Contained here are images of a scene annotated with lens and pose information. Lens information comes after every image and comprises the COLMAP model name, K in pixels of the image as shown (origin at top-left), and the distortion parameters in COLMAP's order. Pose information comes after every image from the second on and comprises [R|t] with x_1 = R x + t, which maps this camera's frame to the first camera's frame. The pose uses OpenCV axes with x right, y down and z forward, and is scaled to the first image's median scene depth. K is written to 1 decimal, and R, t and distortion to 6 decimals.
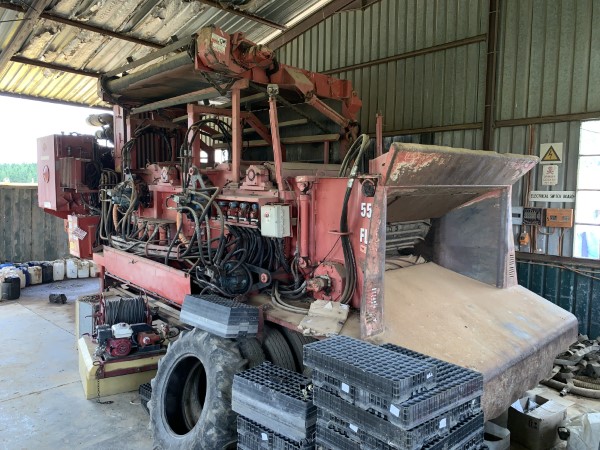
lens RADIAL K [[461.7, 0, 300.9], [0, 461.7, 223.2], [0, 0, 1]] dist [0.008985, -0.001493]
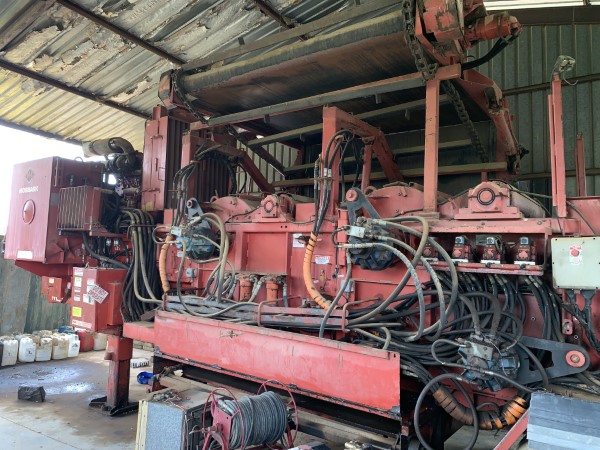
lens RADIAL K [[461.7, 0, 297.7], [0, 461.7, 225.3], [0, 0, 1]] dist [0.008985, -0.001493]
pose [[0.981330, 0.037415, 0.188660, -0.287321], [-0.007311, 0.987444, -0.157801, 0.024822], [-0.192195, 0.153475, 0.969281, 0.240084]]
